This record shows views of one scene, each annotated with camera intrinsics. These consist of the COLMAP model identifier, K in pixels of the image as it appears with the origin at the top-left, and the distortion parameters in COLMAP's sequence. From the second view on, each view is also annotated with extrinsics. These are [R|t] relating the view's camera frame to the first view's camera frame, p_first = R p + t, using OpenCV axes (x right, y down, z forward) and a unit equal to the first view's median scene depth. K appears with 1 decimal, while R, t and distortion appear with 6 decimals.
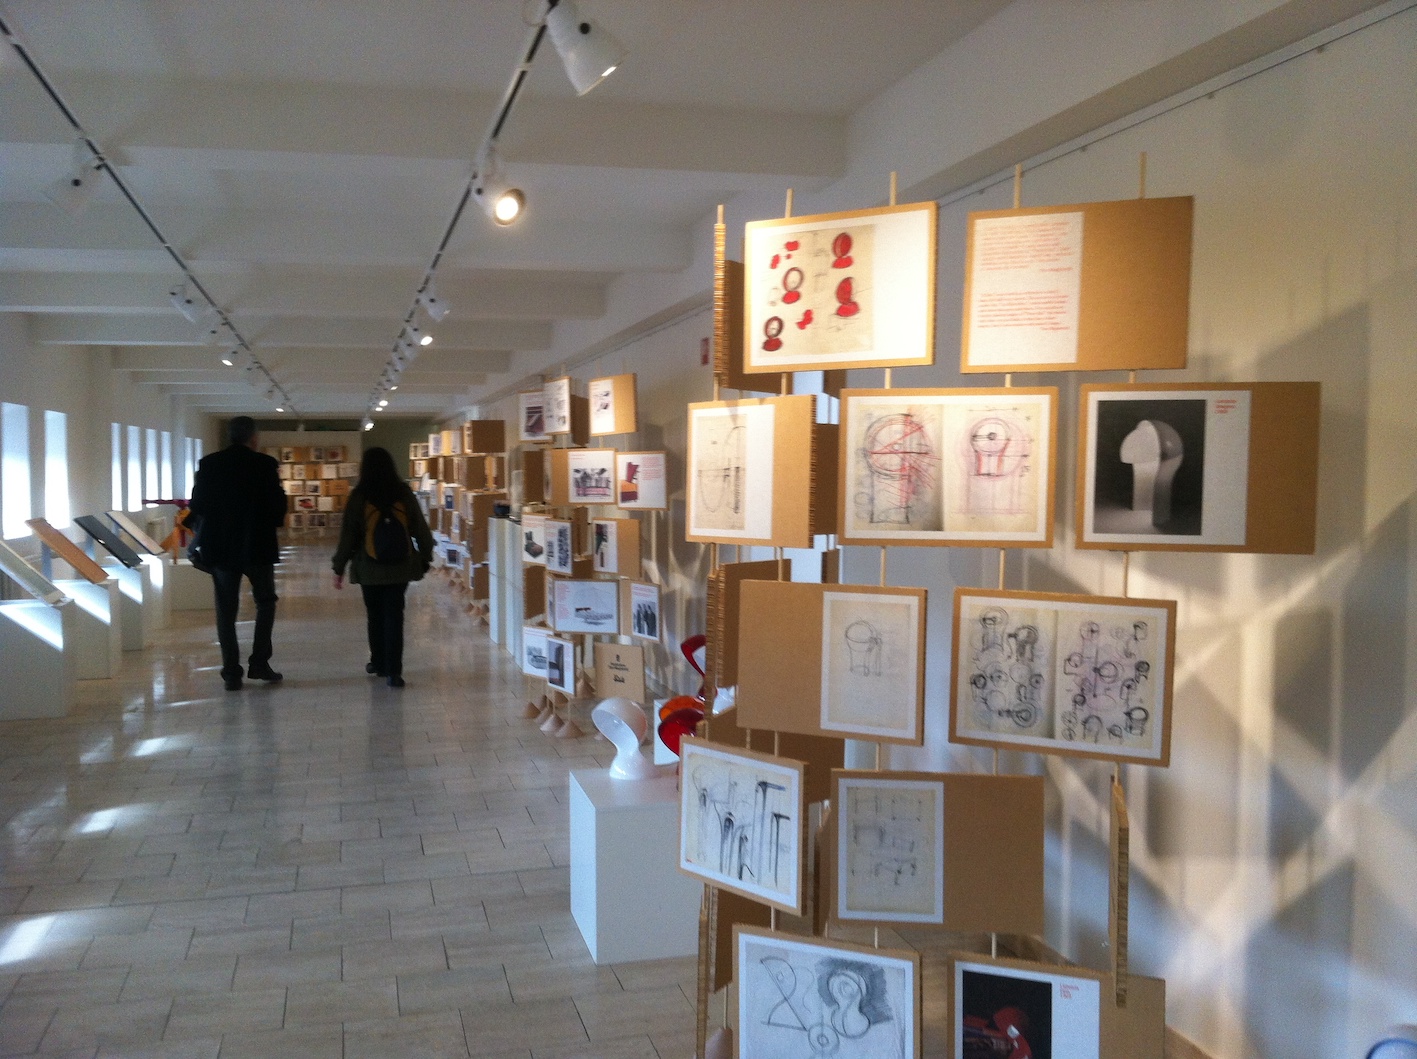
lens RADIAL K [[1423.7, 0, 709.9], [0, 1423.7, 510.7], [0, 0, 1]] dist [0.011226, 0.003136]
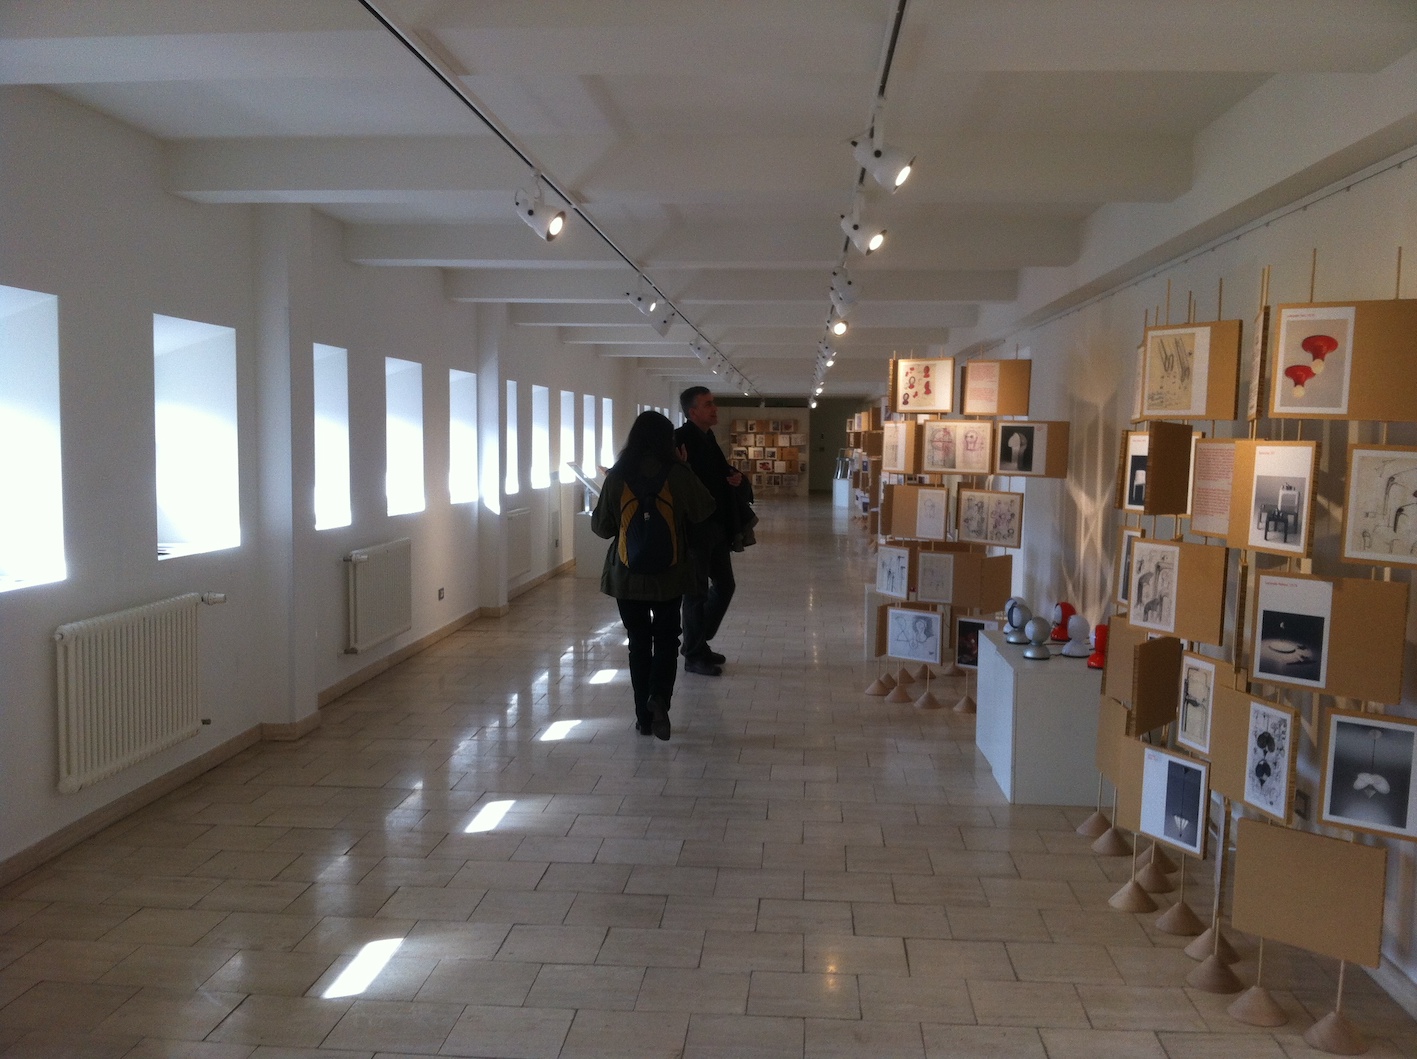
lens RADIAL K [[1443.1, 0, 710.4], [0, 1443.1, 553.9], [0, 0, 1]] dist [0.053946, -0.430033]
pose [[0.949510, 0.046118, -0.310329, 0.600872], [-0.030717, 0.998050, 0.054337, 0.042250], [0.312230, -0.042061, 0.949075, -1.939901]]
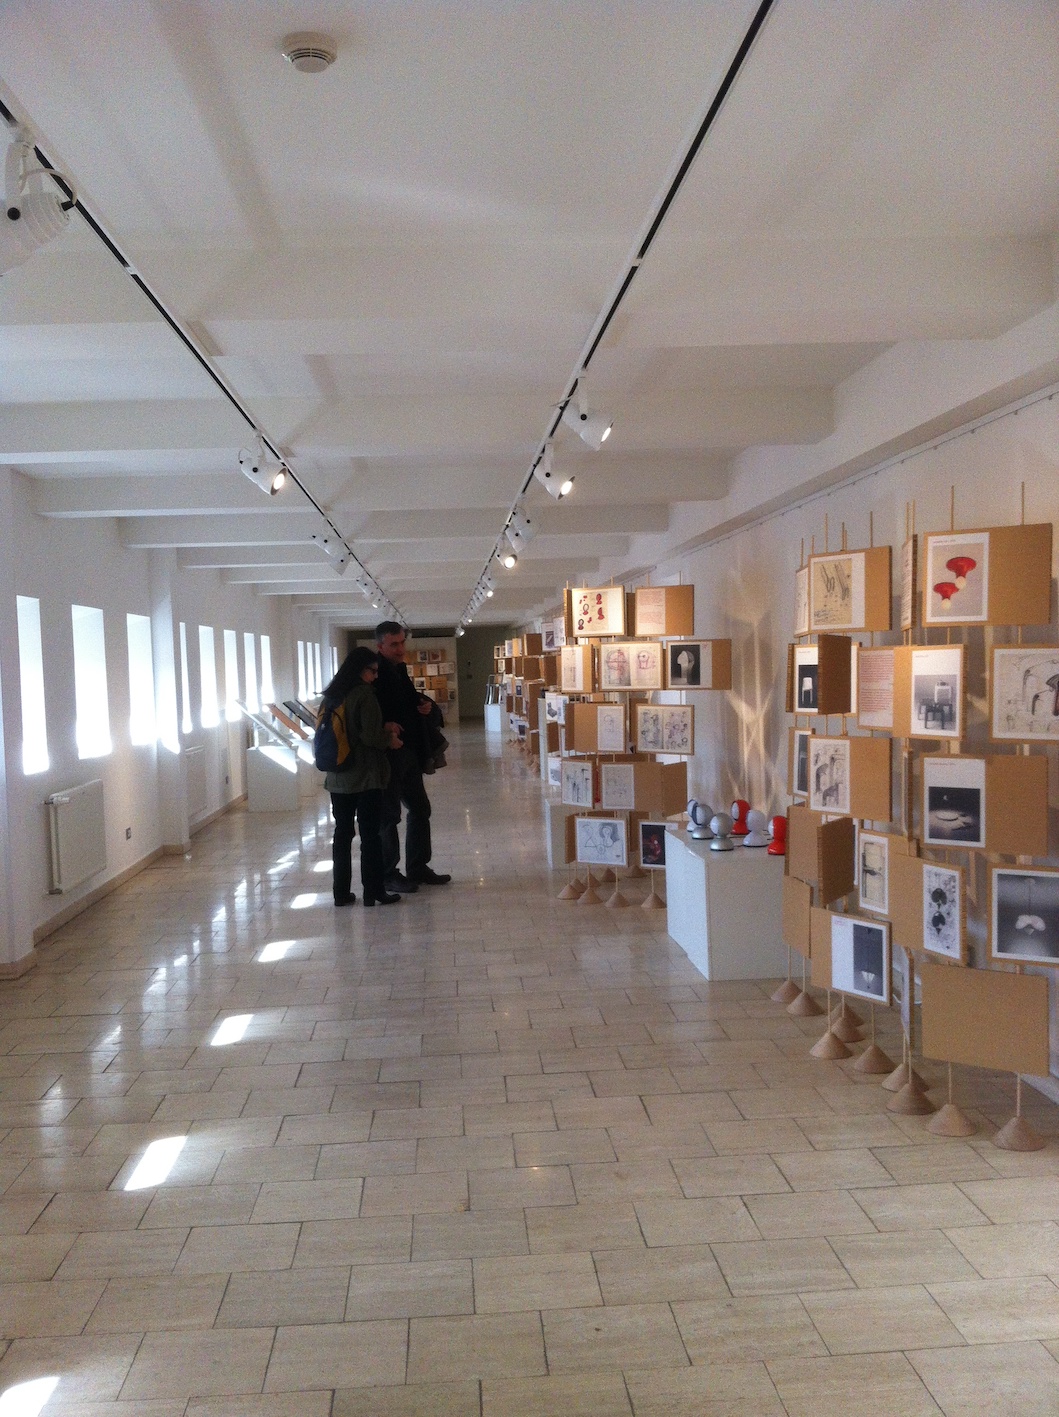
lens RADIAL K [[1443.1, 0, 529.5], [0, 1443.1, 708.5], [0, 0, 1]] dist [0.053946, -0.430033]
pose [[0.981750, -0.017028, -0.189410, 0.542562], [0.017700, 0.999842, 0.001855, 0.053956], [0.189349, -0.005173, 0.981896, -2.188725]]
